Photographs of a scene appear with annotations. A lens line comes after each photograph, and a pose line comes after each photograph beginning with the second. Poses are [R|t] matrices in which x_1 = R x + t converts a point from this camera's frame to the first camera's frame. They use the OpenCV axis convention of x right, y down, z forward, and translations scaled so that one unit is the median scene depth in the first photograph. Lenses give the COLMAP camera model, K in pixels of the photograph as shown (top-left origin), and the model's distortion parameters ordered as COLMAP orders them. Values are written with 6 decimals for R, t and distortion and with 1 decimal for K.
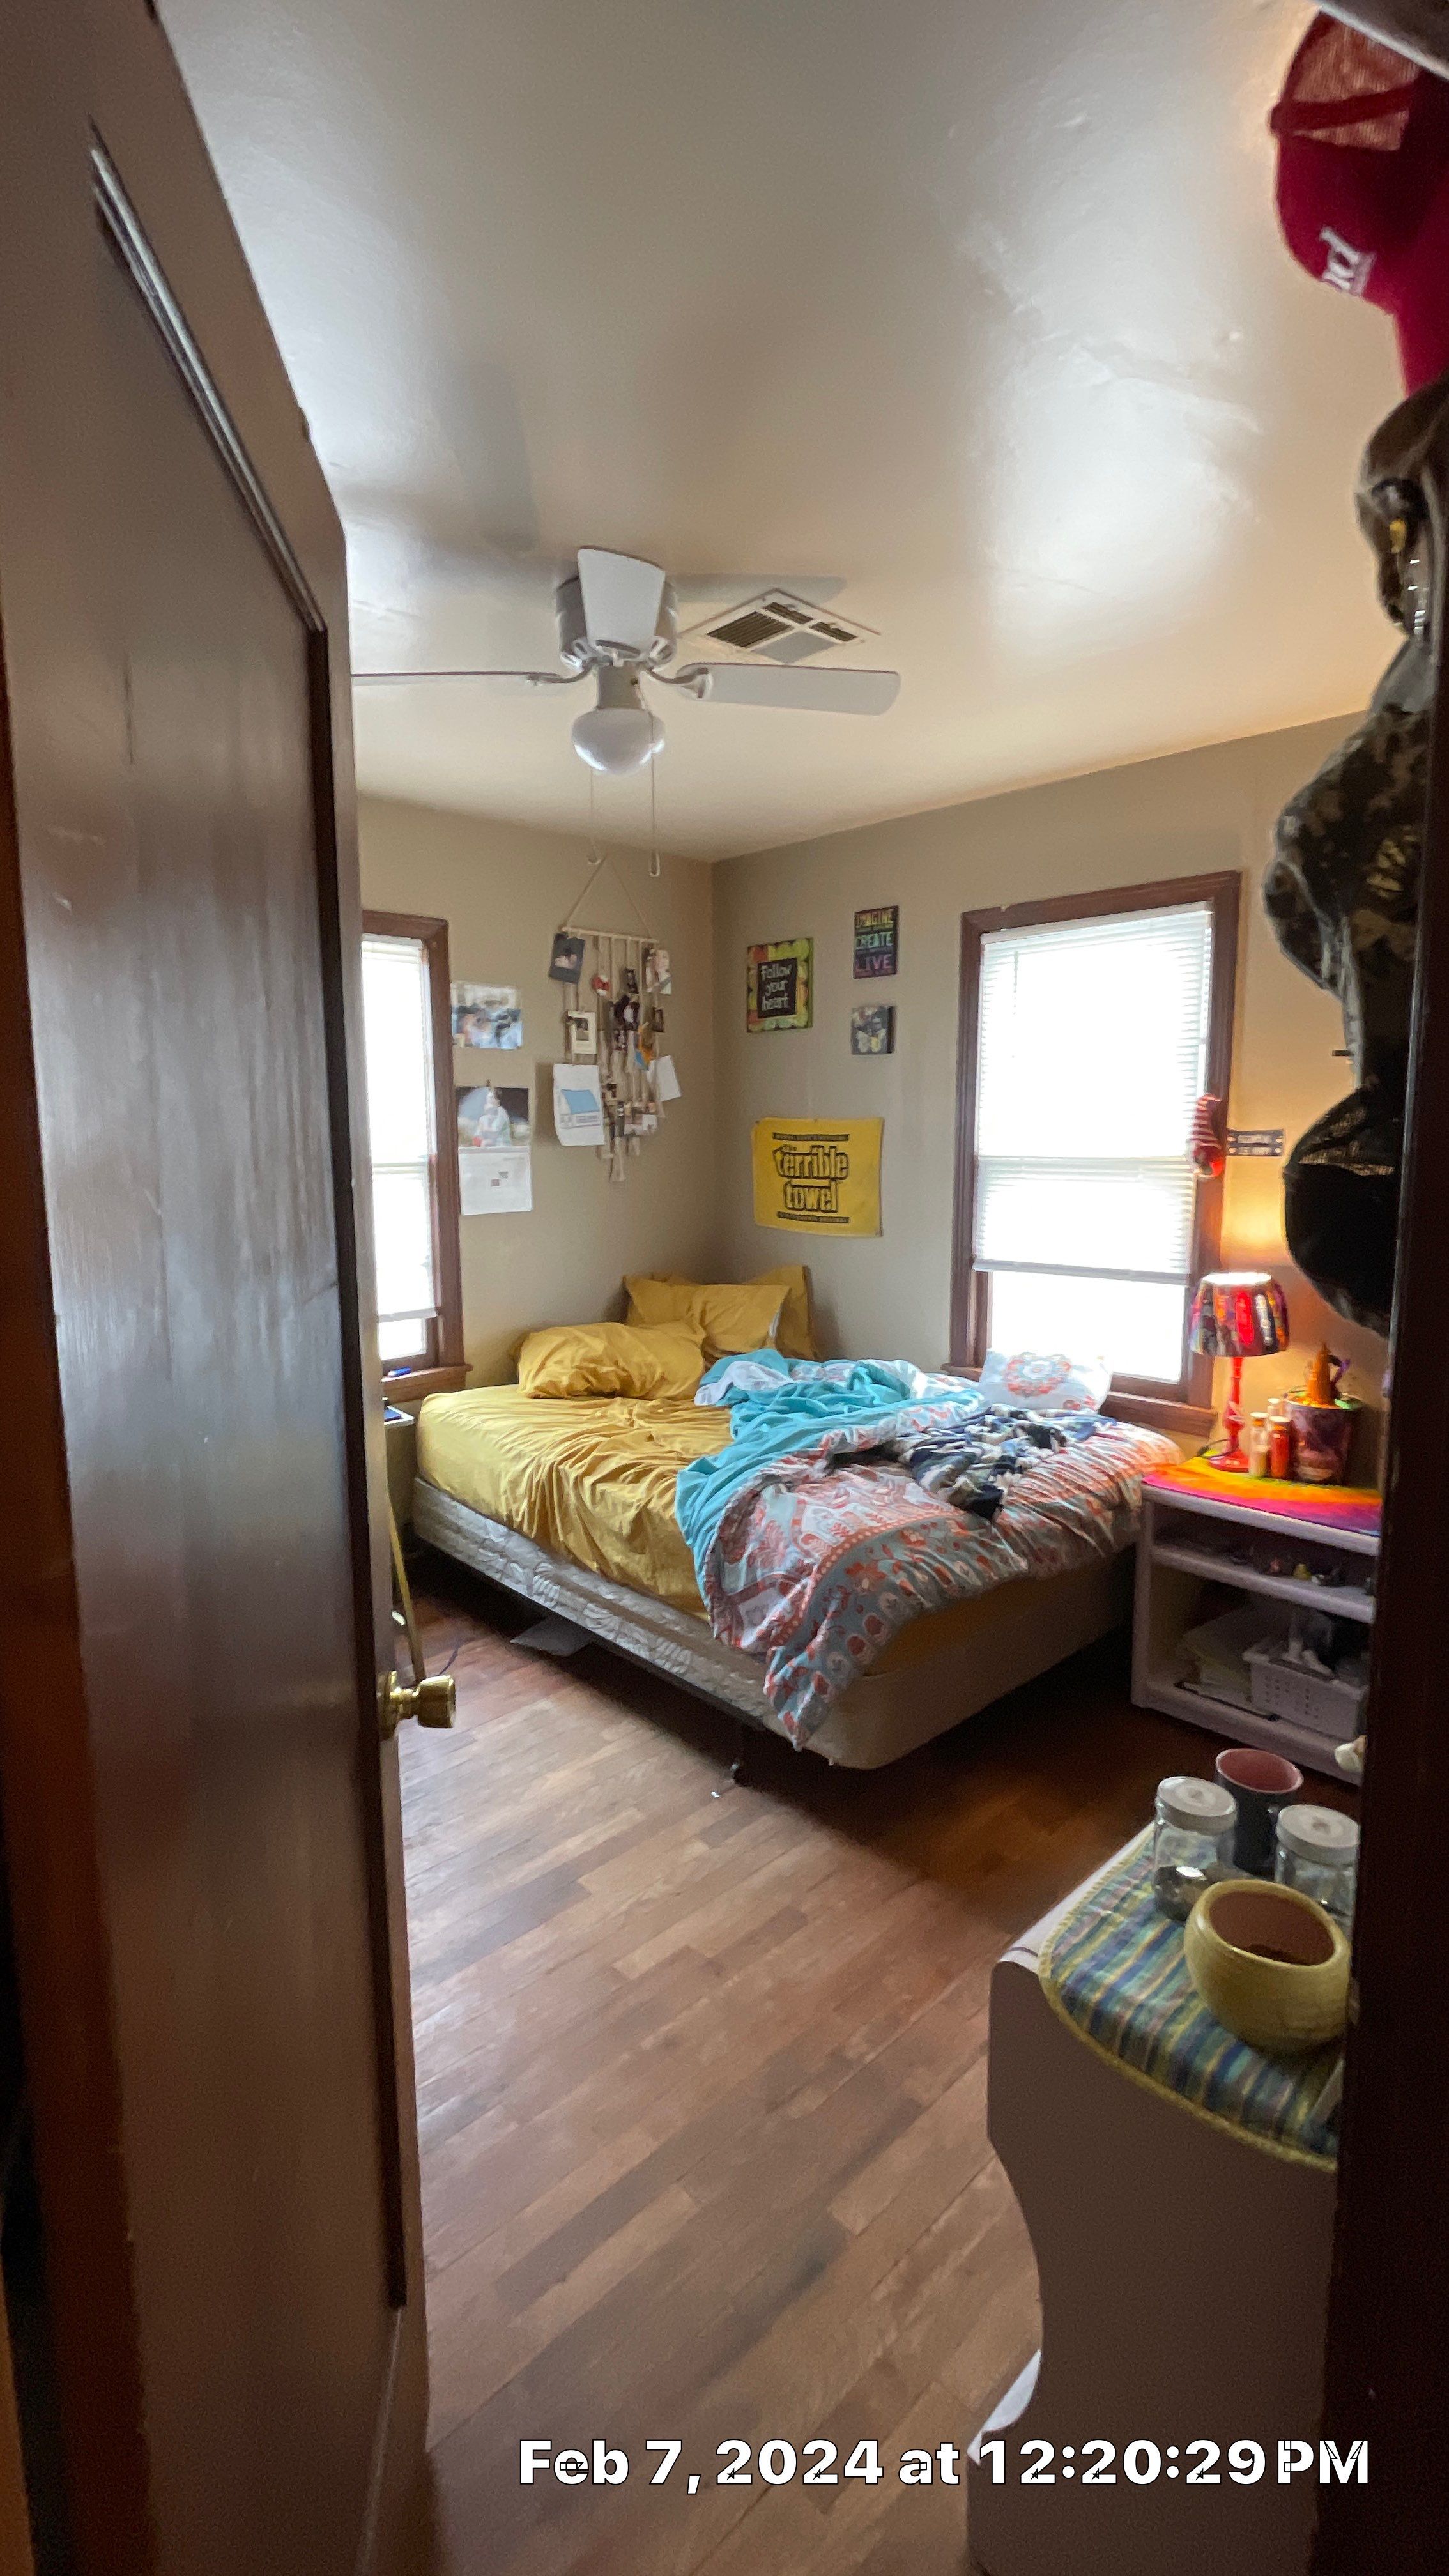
lens RADIAL K [[1161.2, 0, 723.1], [0, 1161.2, 1282.5], [0, 0, 1]] dist [-0.000377, -0.000105]
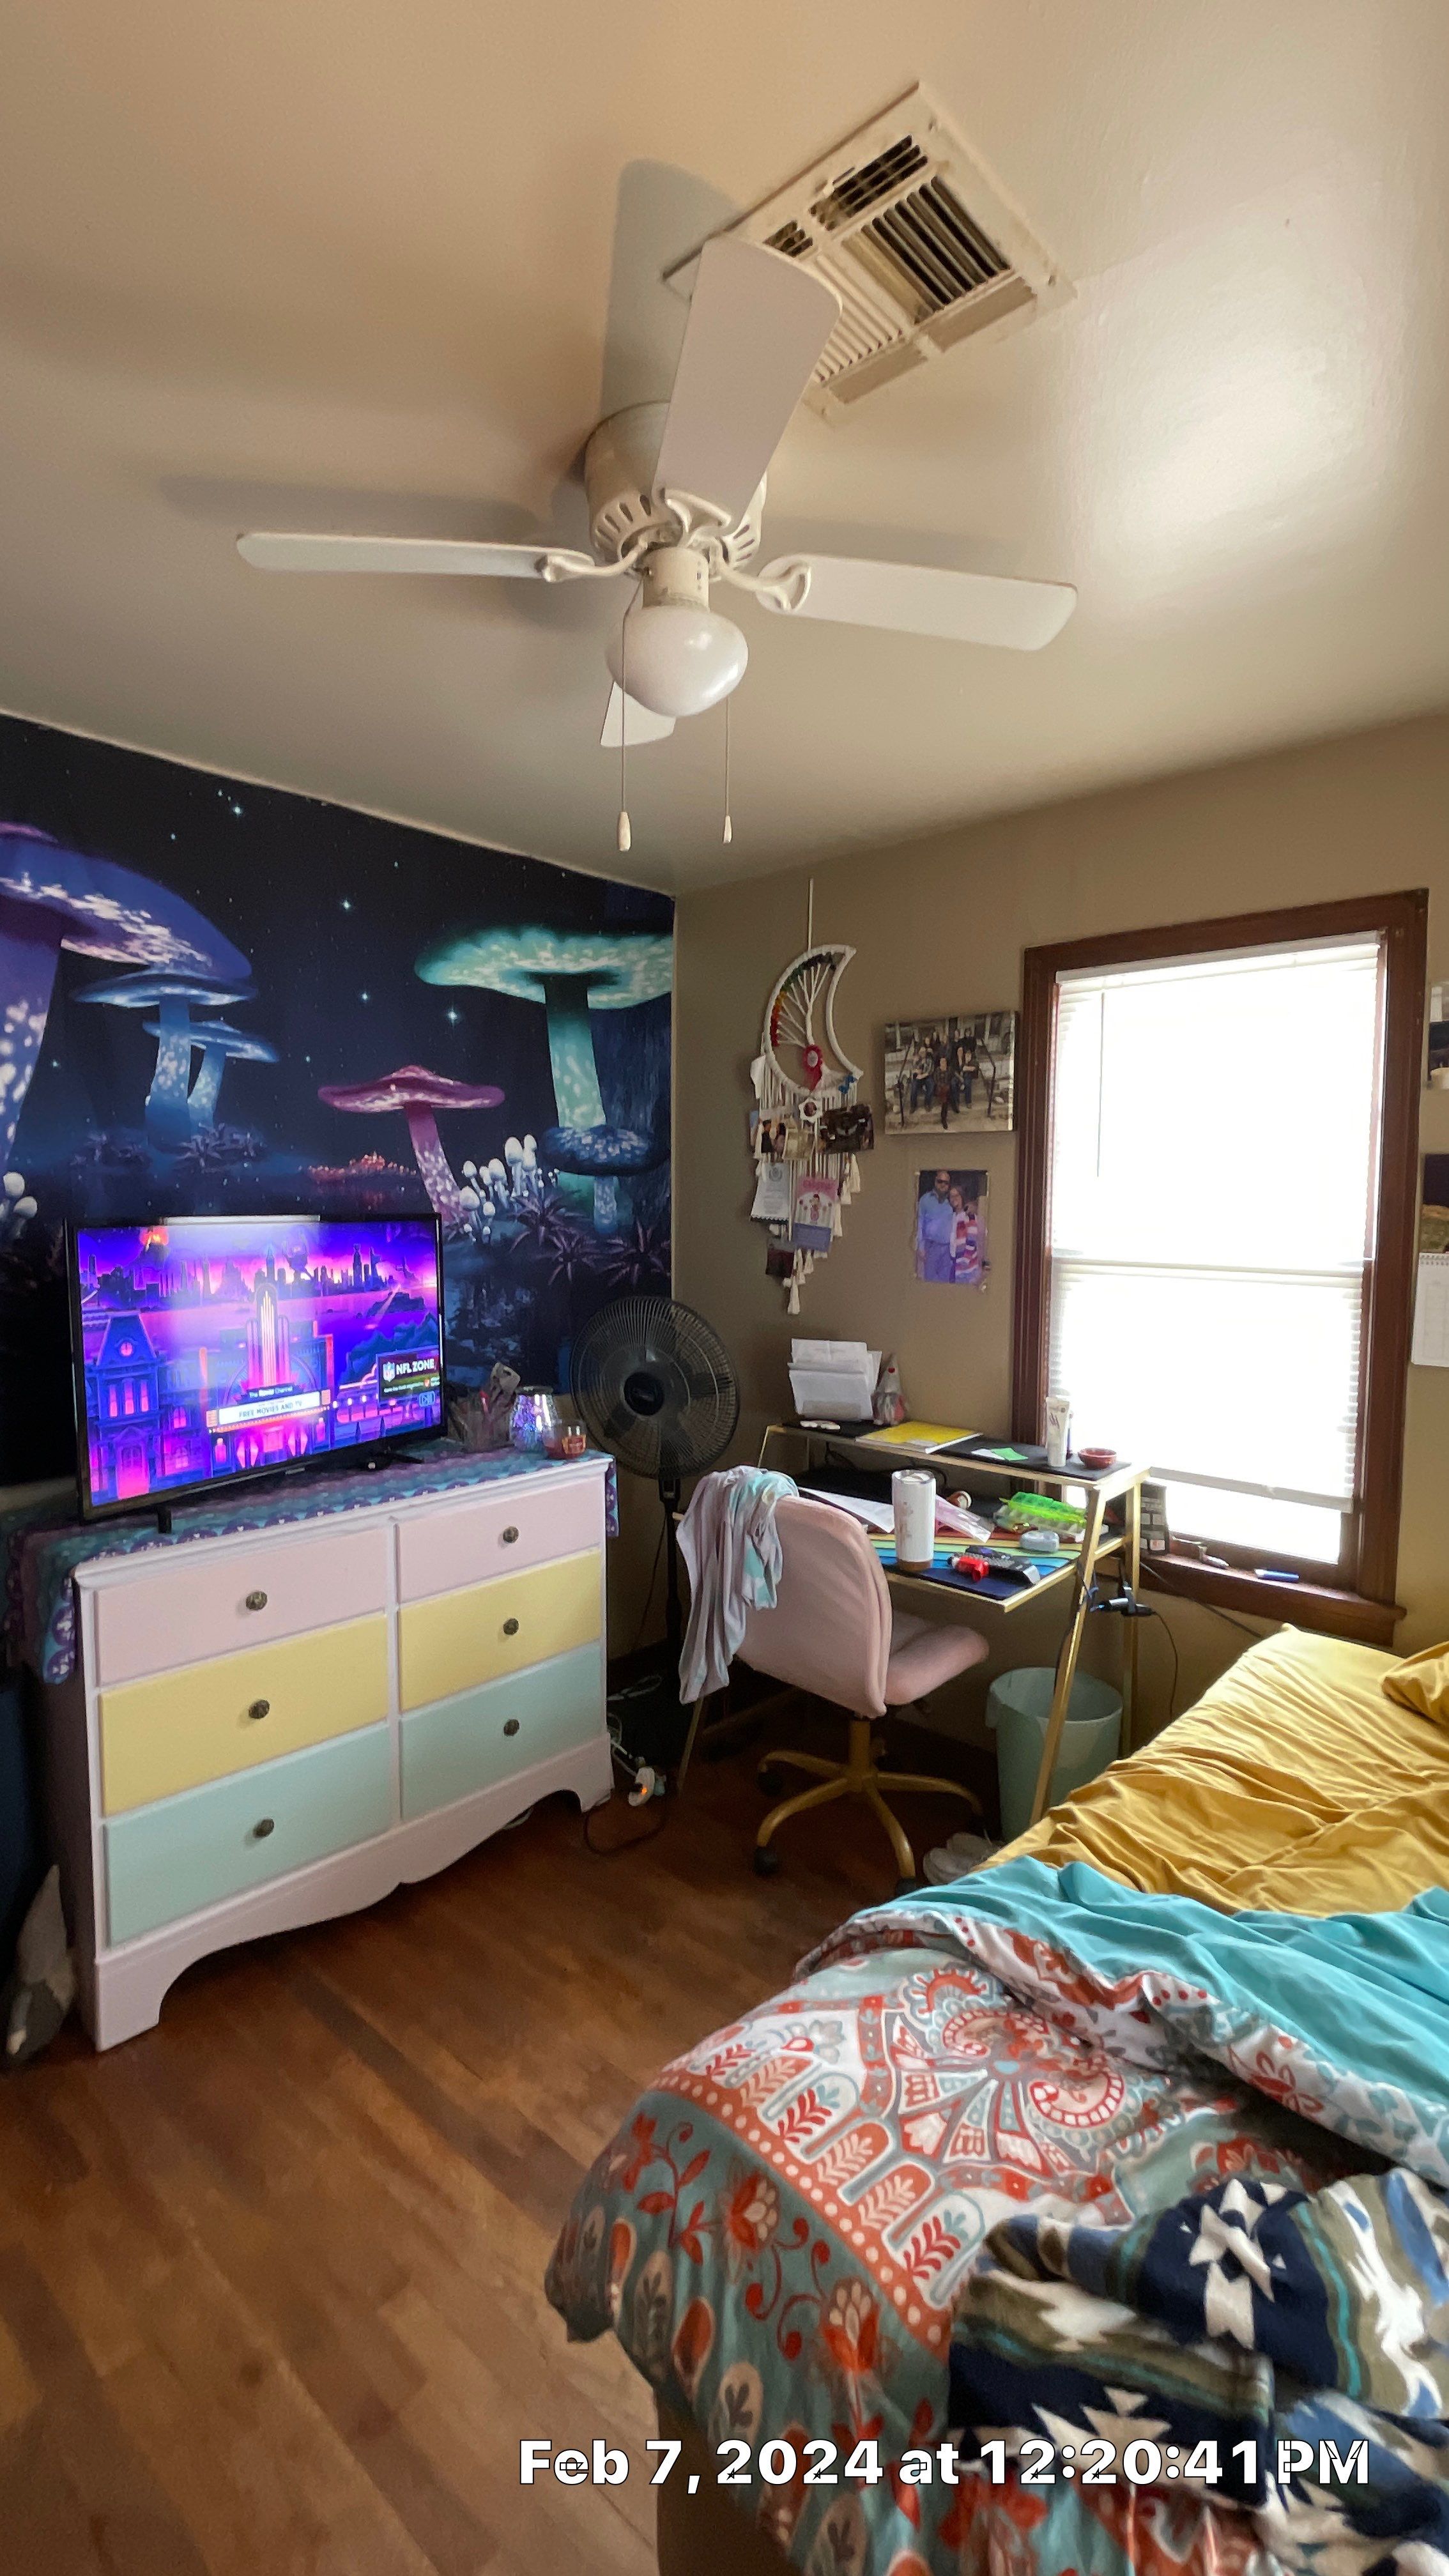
lens RADIAL K [[1161.2, 0, 724.1], [0, 1161.2, 1287.3], [0, 0, 1]] dist [-0.000377, -0.000105]
pose [[0.082954, 0.086775, -0.992768, 0.544000], [-0.145626, 0.986564, 0.074065, -0.139291], [0.985856, 0.138429, 0.094476, 0.888212]]
